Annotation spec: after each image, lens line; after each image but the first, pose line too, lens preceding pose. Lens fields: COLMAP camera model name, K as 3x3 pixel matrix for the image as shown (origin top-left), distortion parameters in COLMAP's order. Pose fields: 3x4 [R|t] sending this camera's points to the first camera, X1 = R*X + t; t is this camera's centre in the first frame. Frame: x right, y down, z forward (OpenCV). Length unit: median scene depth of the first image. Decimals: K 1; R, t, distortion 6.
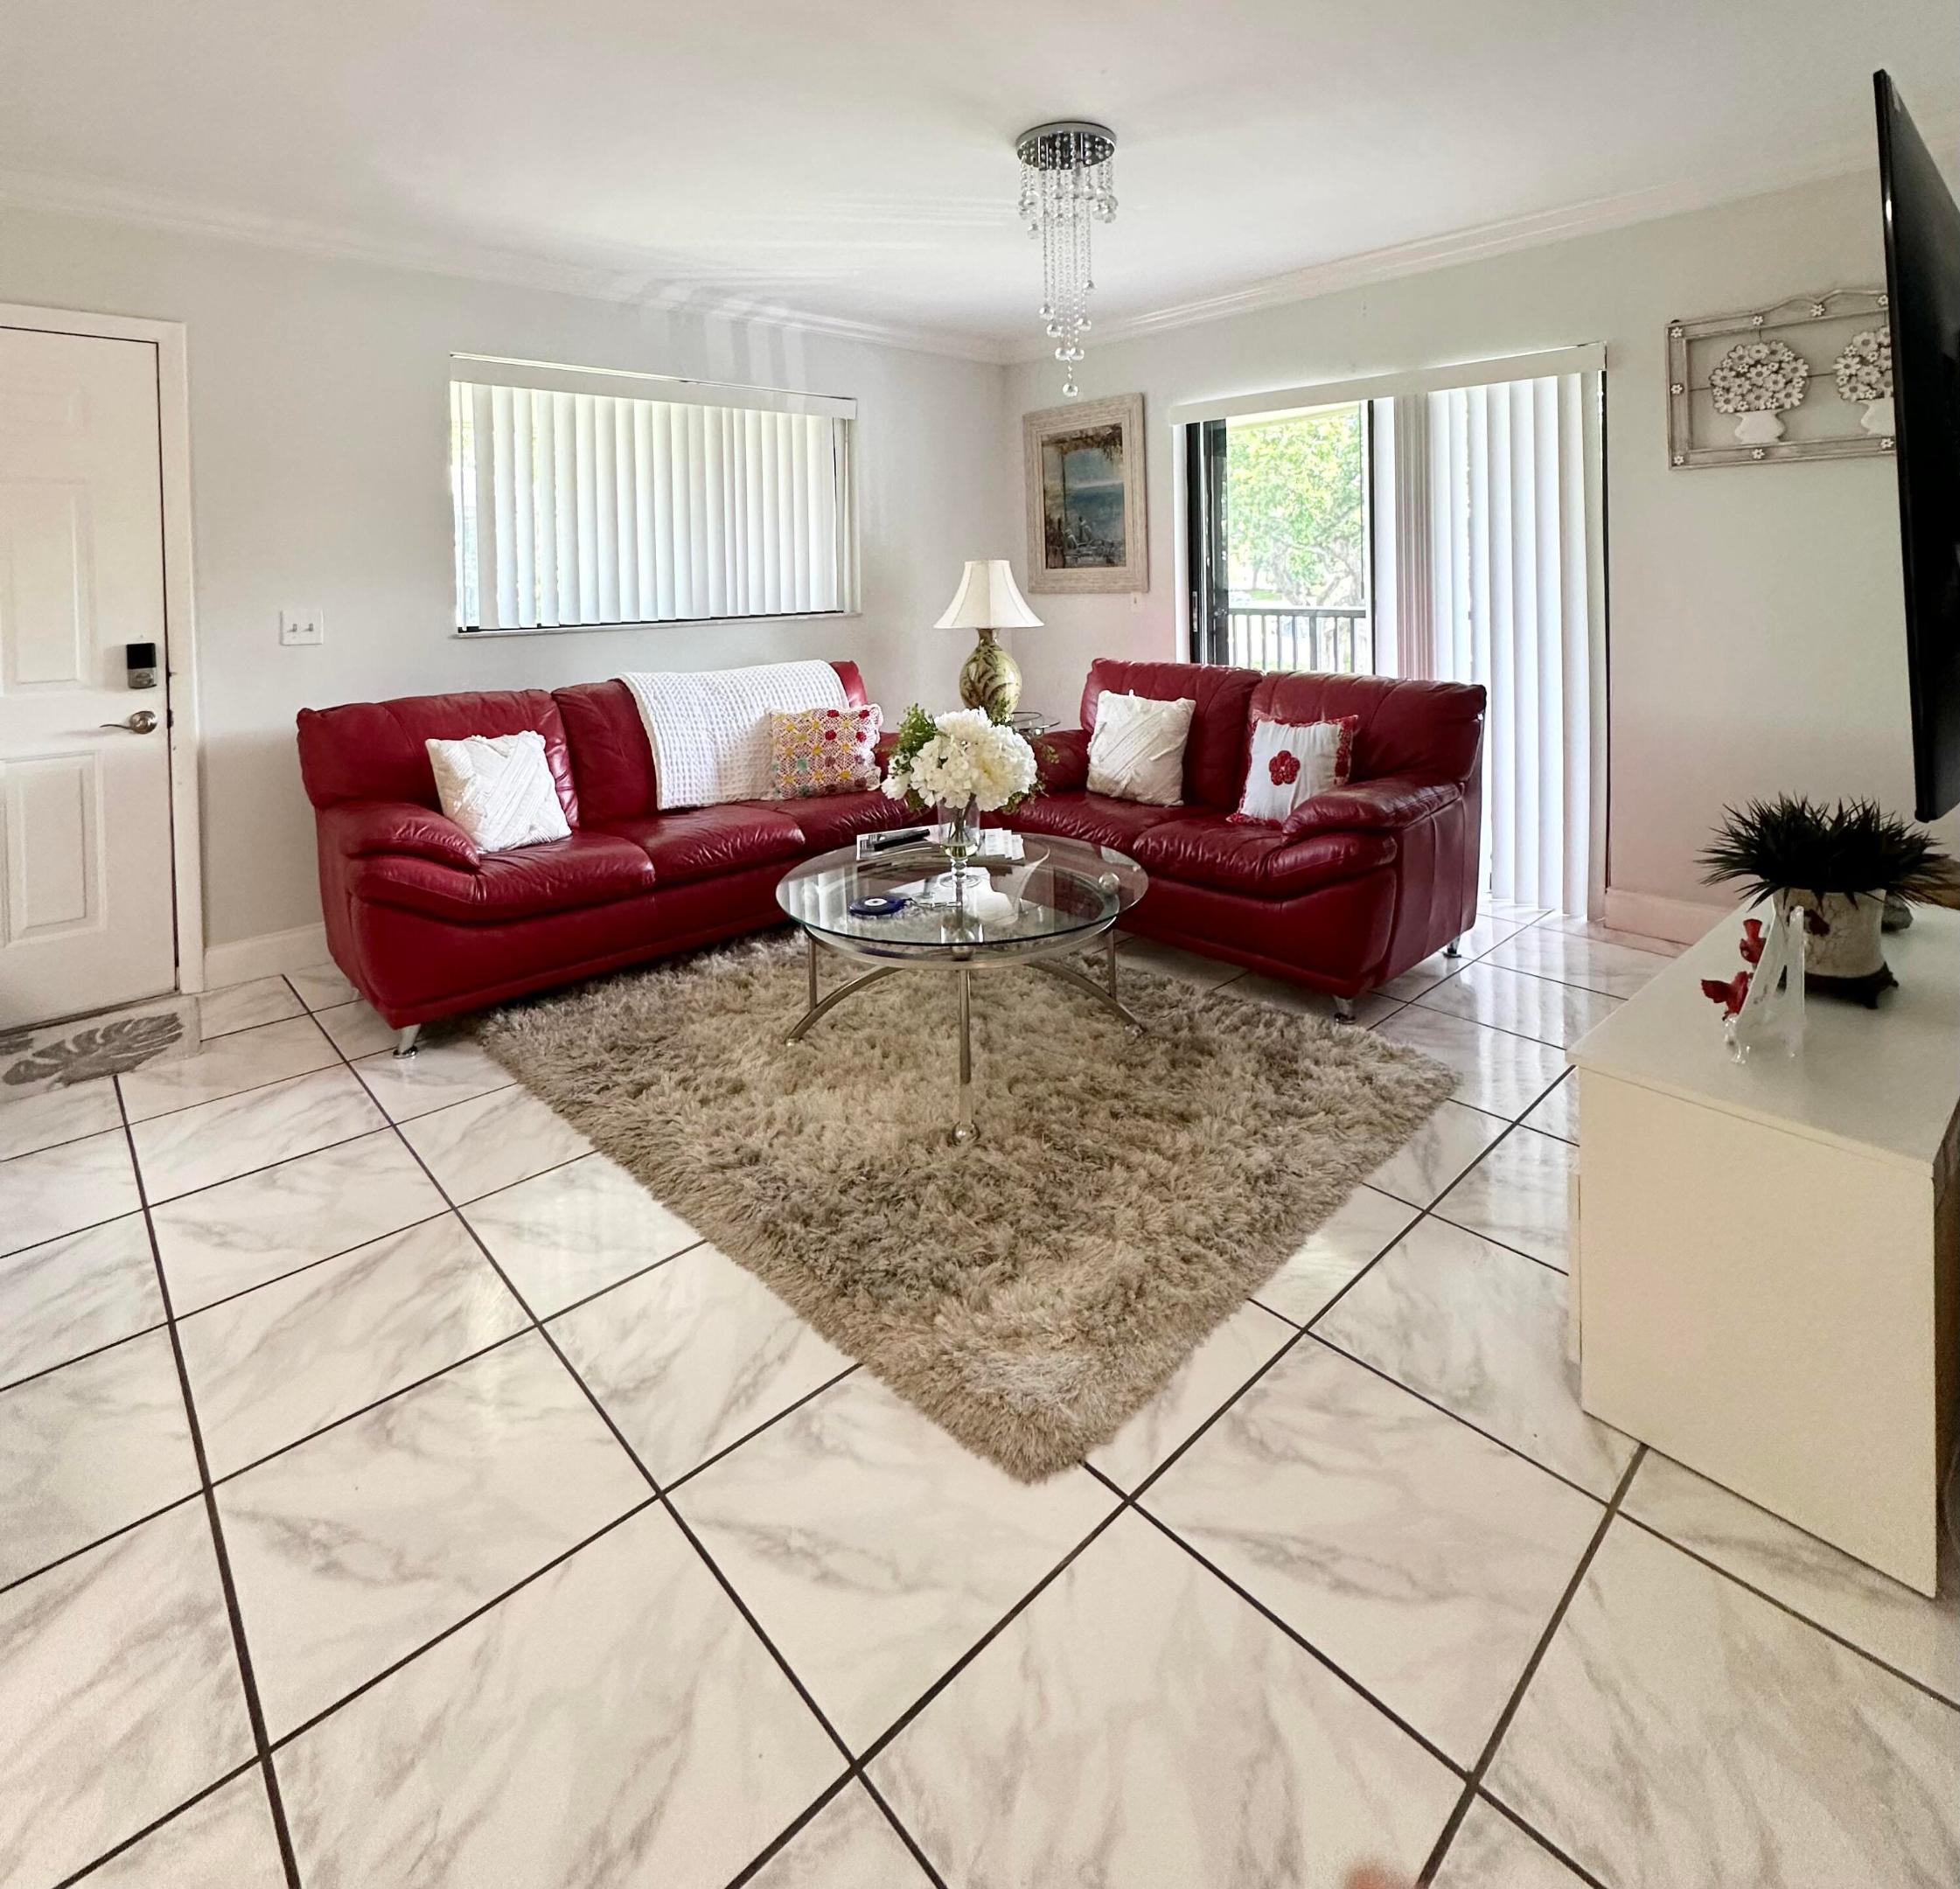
lens RADIAL K [[1054.2, 0, 982.2], [0, 1054.2, 580.1], [0, 0, 1]] dist [-0.007371, 0.005895]
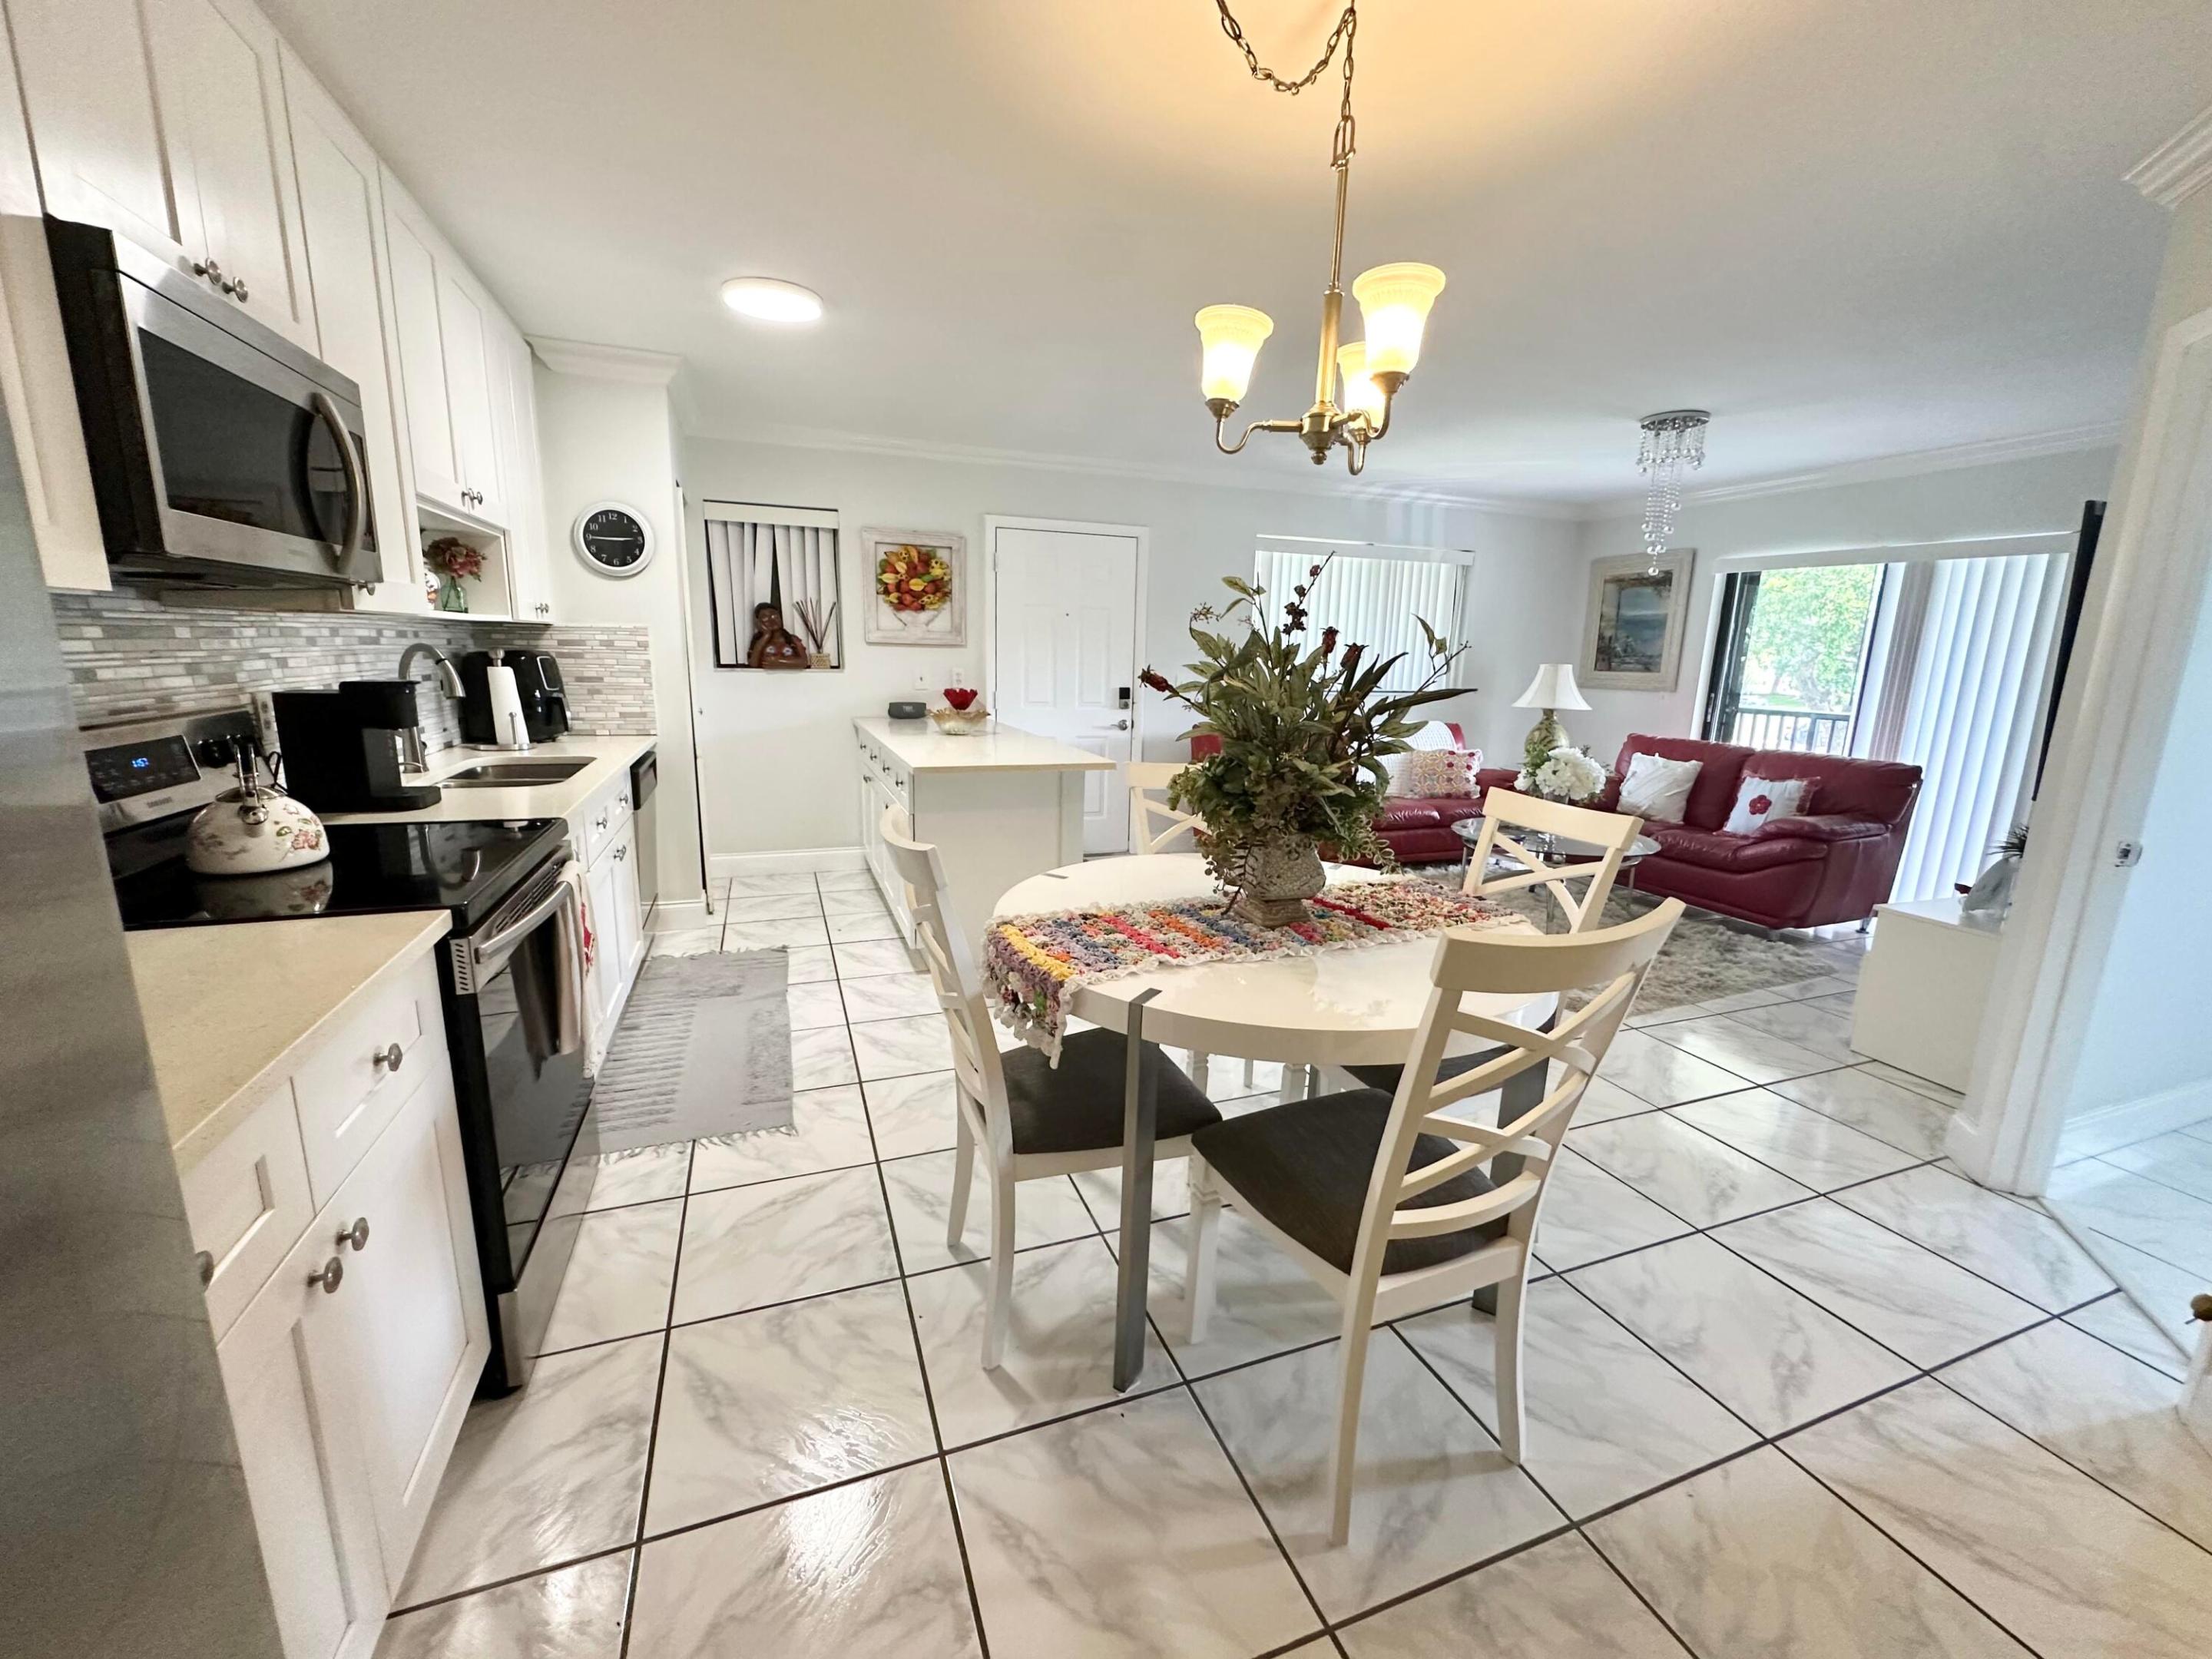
lens RADIAL K [[887.8, 0, 1104.7], [0, 887.8, 823.6], [0, 0, 1]] dist [-0.004703, 0.000604]
pose [[0.923316, 0.116877, -0.365825, -0.128402], [-0.047875, 0.980164, 0.192319, -0.010021], [0.381046, -0.160057, 0.910596, -0.562015]]
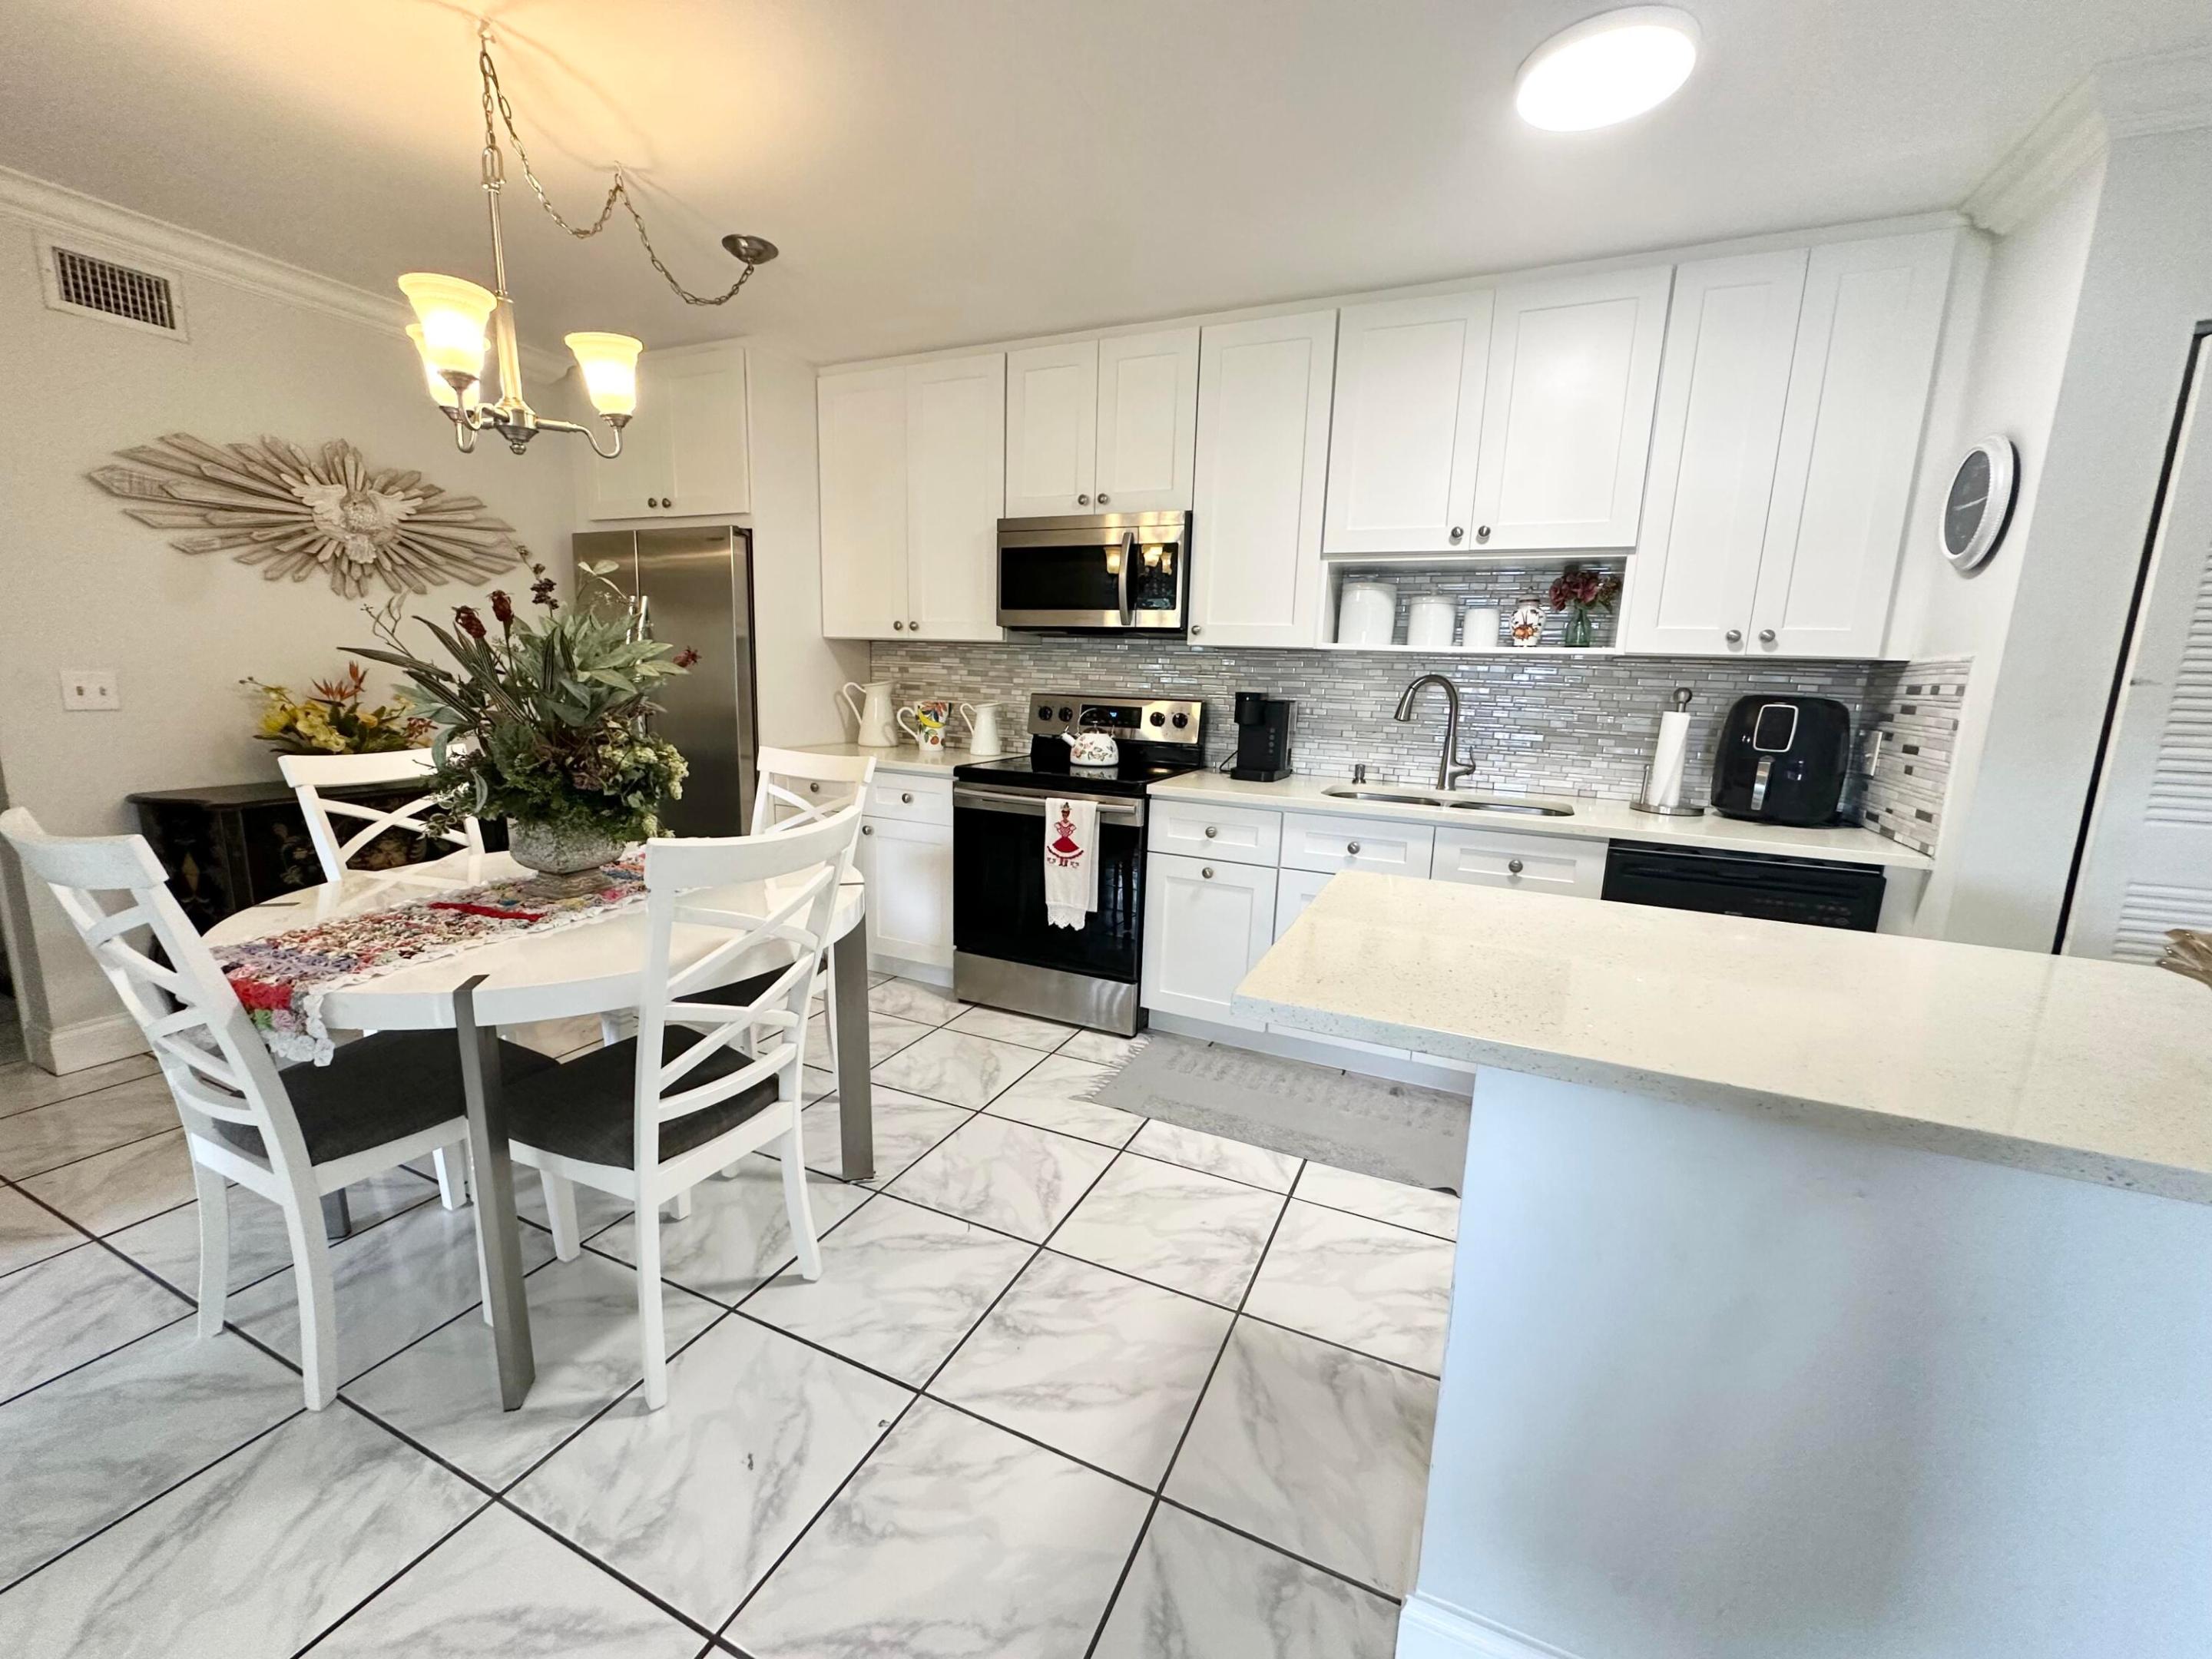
lens RADIAL K [[887.8, 0, 1112.2], [0, 887.8, 831.2], [0, 0, 1]] dist [-0.004703, 0.000604]
pose [[-0.922352, 0.060225, -0.381627, -0.310931], [-0.018202, 0.979905, 0.198631, -0.004662], [0.385921, 0.190155, -0.902722, 0.482736]]
